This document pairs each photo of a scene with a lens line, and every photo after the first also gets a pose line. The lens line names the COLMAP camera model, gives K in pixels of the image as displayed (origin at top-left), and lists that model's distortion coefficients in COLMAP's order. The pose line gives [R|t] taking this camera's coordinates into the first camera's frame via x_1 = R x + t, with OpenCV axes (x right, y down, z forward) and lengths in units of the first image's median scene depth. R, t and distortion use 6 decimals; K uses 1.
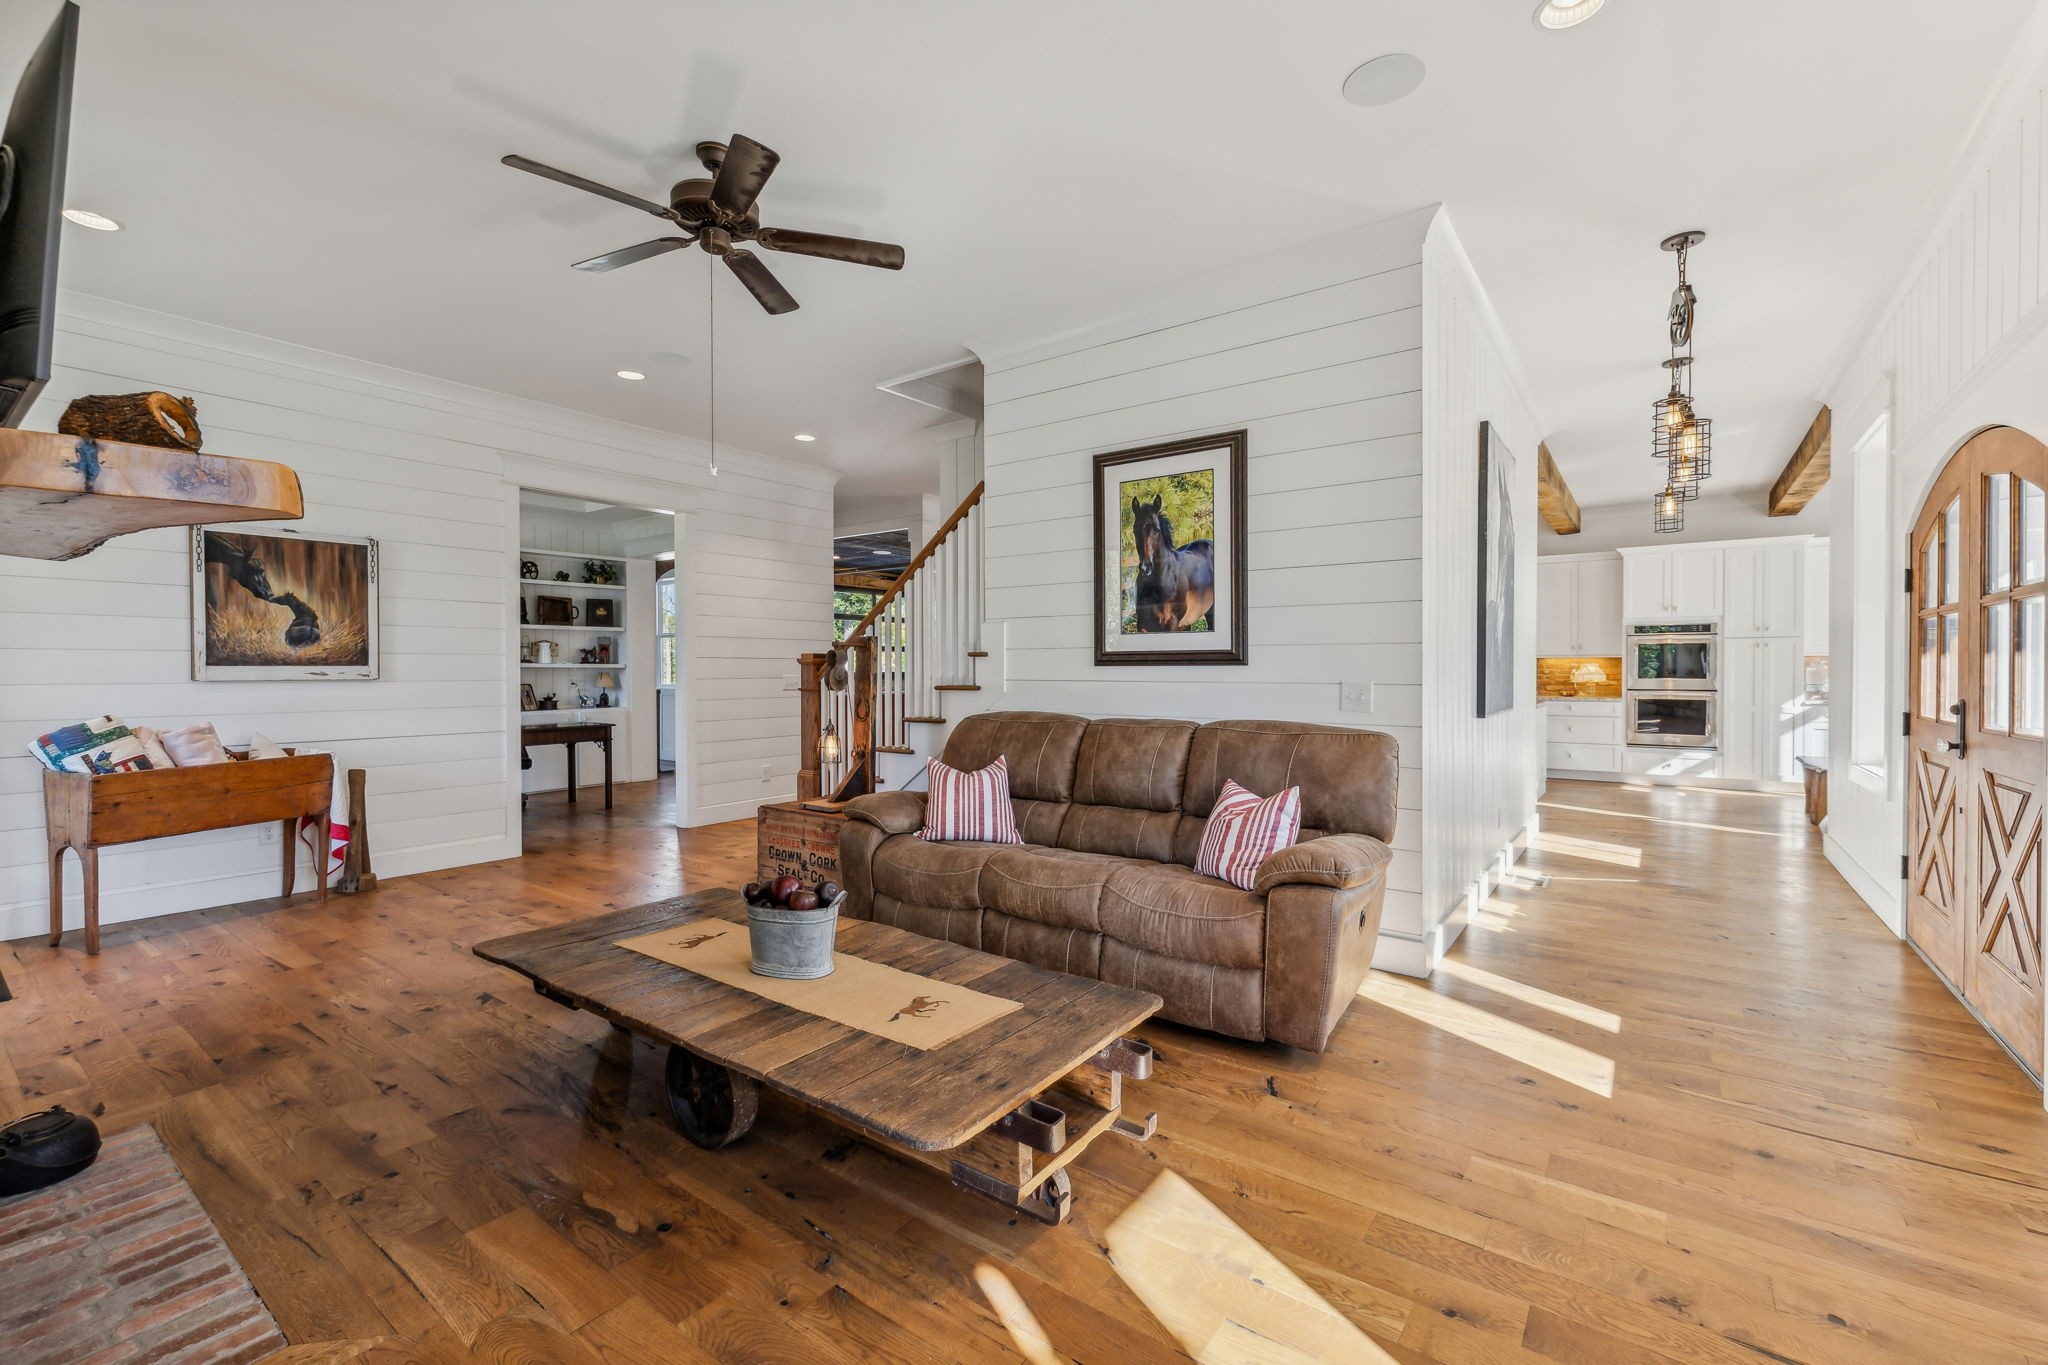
lens RADIAL K [[867.0, 0, 1026.3], [0, 867.0, 682.4], [0, 0, 1]] dist [-0.002937, -0.000234]
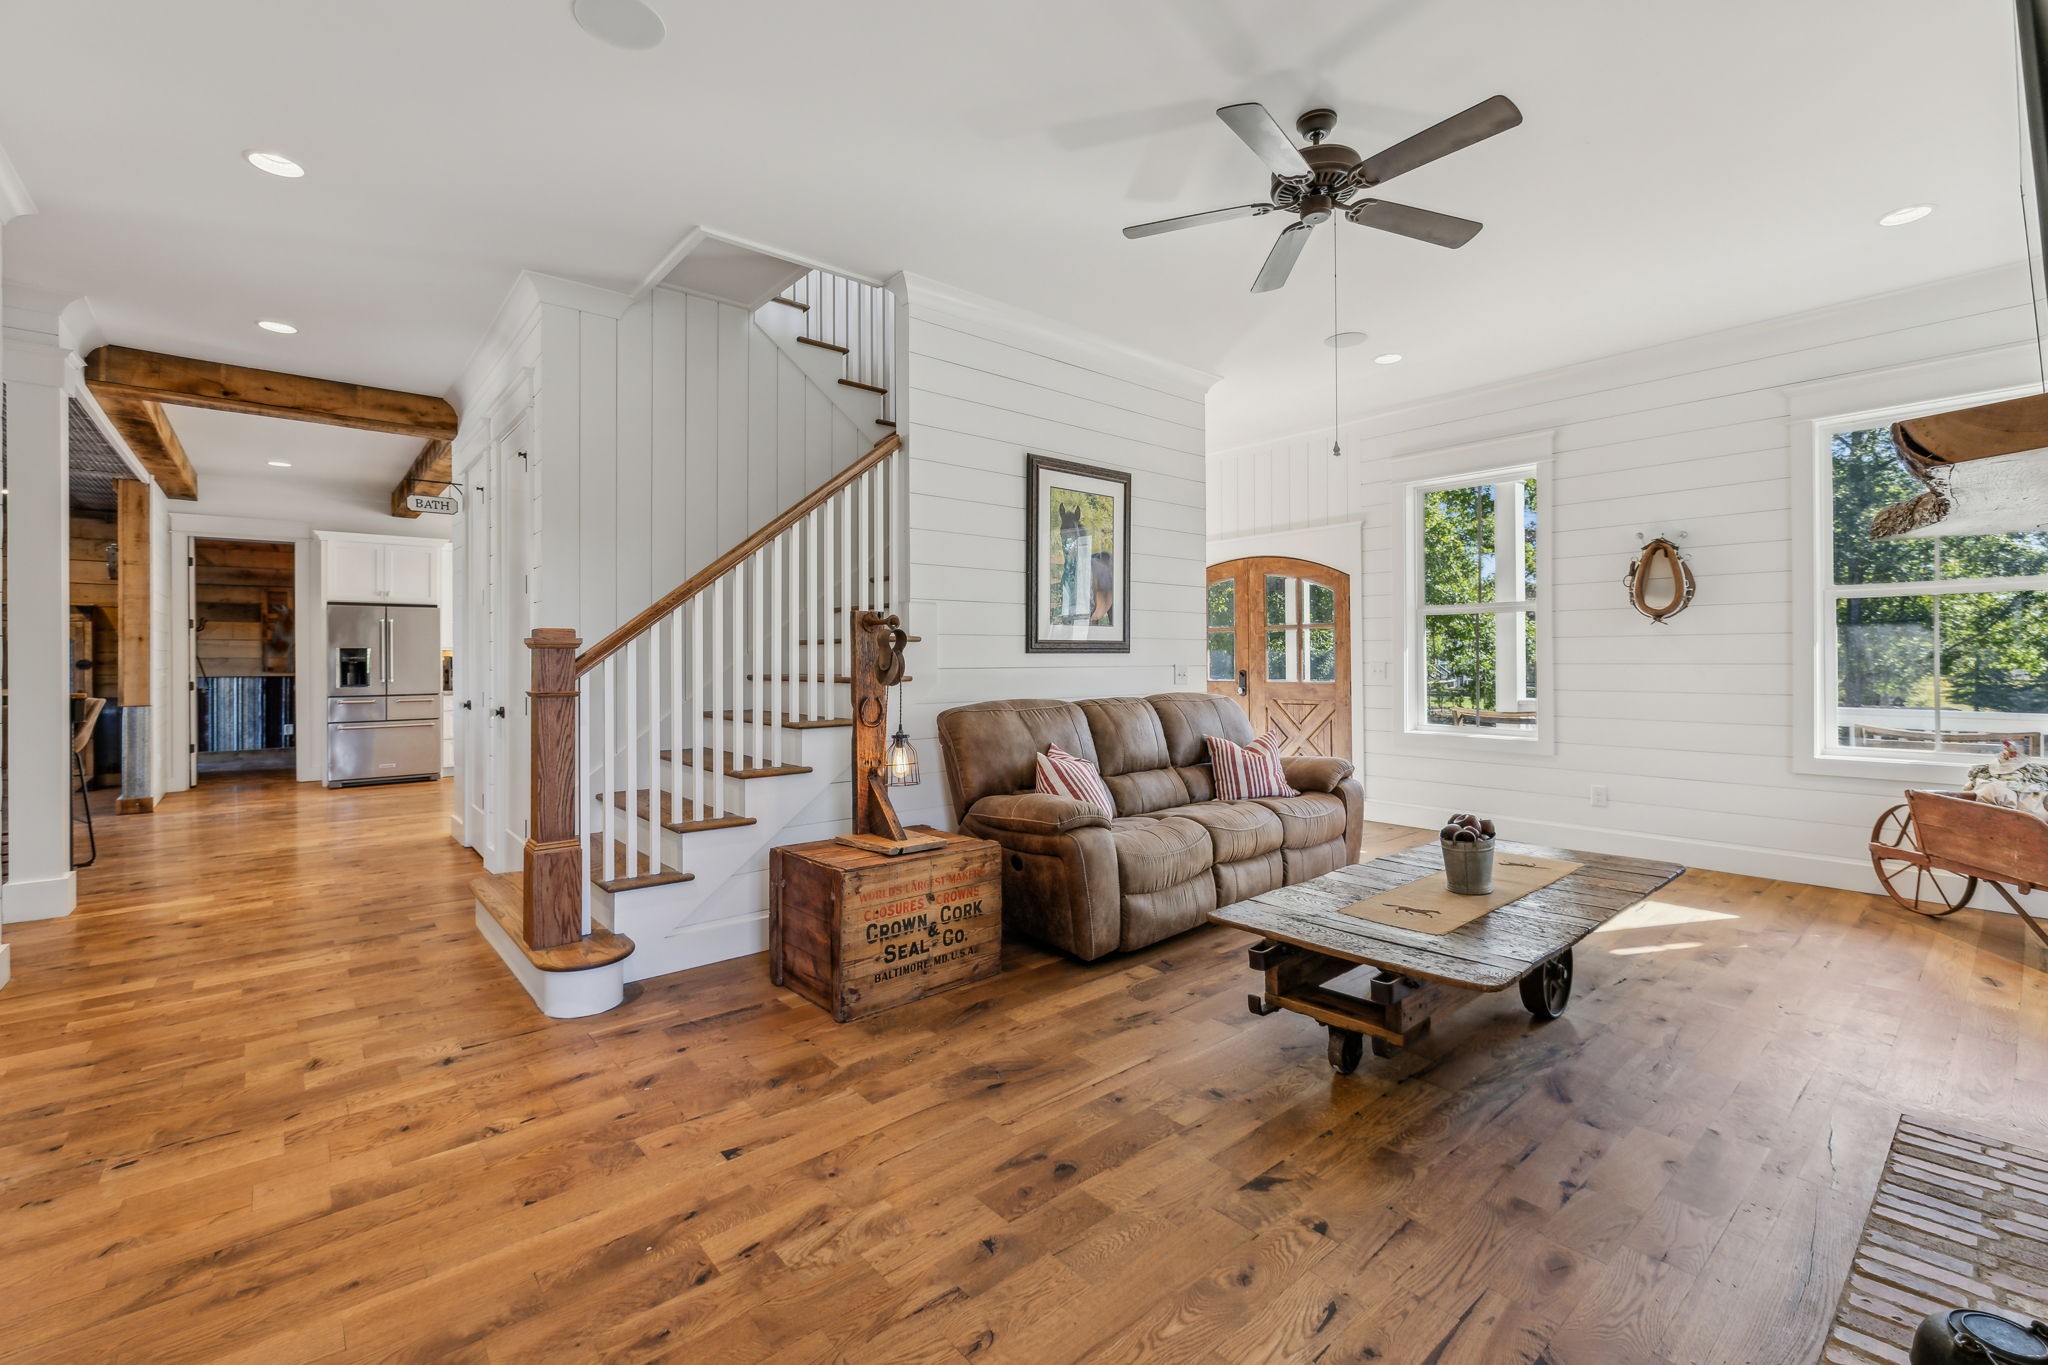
lens RADIAL K [[867.0, 0, 1050.5], [0, 867.0, 649.7], [0, 0, 1]] dist [-0.002937, -0.000234]
pose [[0.215730, 0.011242, 0.976388, -0.971039], [0.020798, 0.999654, -0.016105, -0.005747], [-0.976231, 0.023782, 0.215422, 0.773784]]
